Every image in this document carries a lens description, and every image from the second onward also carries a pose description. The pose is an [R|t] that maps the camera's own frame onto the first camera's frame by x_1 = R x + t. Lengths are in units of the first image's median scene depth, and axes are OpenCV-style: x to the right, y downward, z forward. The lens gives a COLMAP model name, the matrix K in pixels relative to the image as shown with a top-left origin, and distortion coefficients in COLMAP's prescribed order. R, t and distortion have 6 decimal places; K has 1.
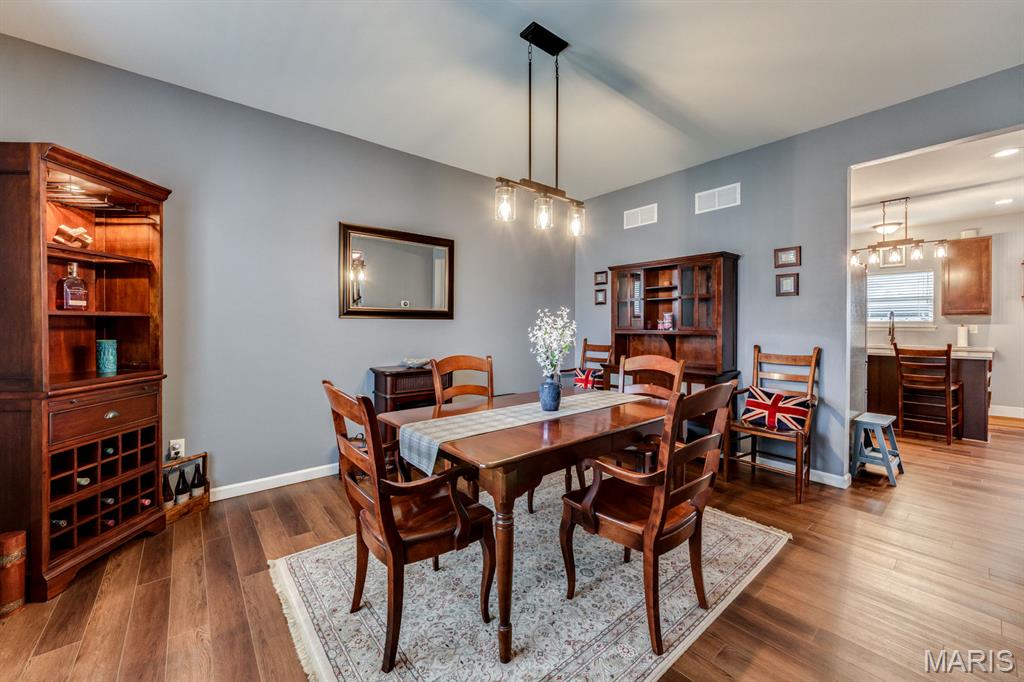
lens RADIAL K [[397.1, 0, 510.3], [0, 397.1, 328.9], [0, 0, 1]] dist [0.002443, 0.000203]
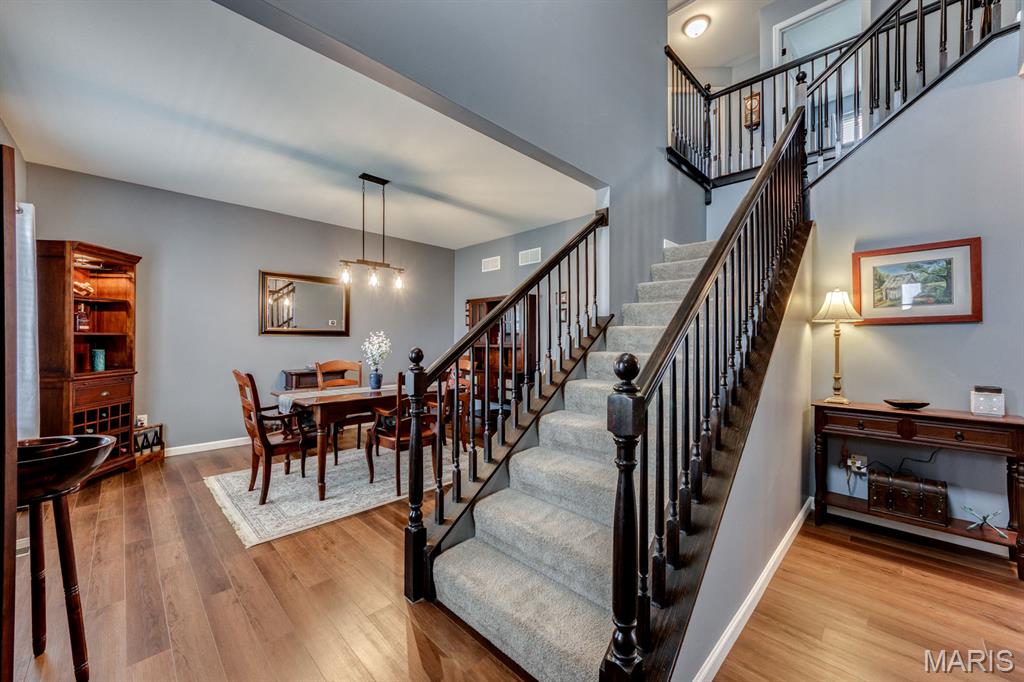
lens RADIAL K [[398.9, 0, 515.3], [0, 398.9, 341.3], [0, 0, 1]] dist [-0.000169, -0.000337]
pose [[0.995169, 0.002271, 0.098147, 0.502452], [-0.001486, 0.999966, -0.008071, 0.004069], [-0.098162, 0.007886, 0.995139, -0.762023]]
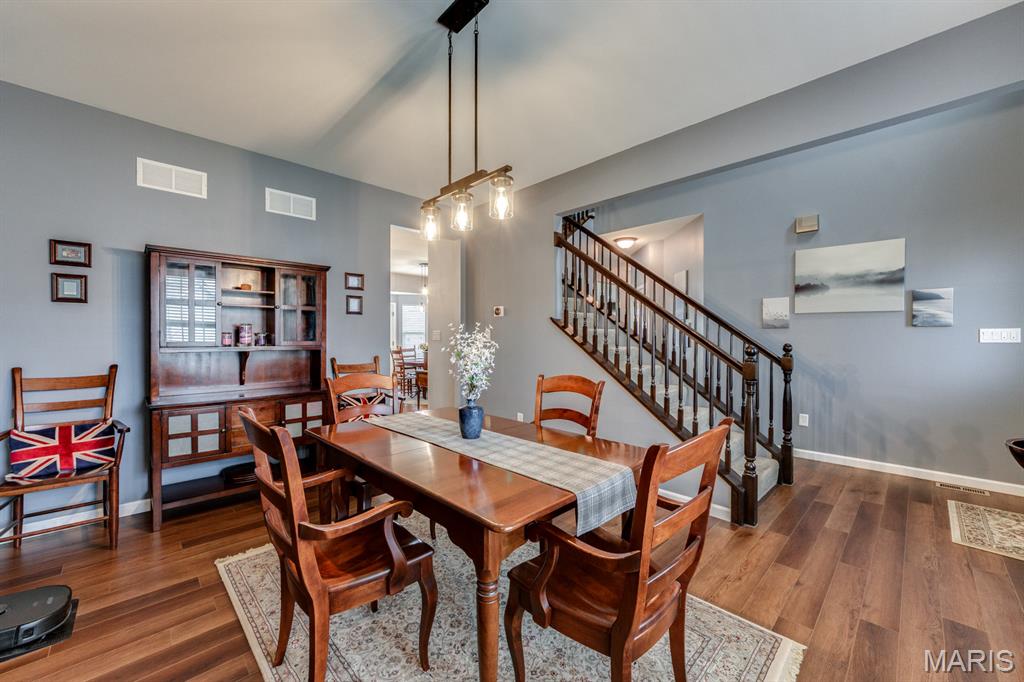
lens RADIAL K [[396.9, 0, 515.9], [0, 396.9, 329.7], [0, 0, 1]] dist [-0.002343, 0.000184]
pose [[-0.089944, 0.019830, 0.995749, -0.722304], [0.011622, 0.999755, -0.018860, -0.012632], [-0.995879, 0.009877, -0.090153, 0.875837]]
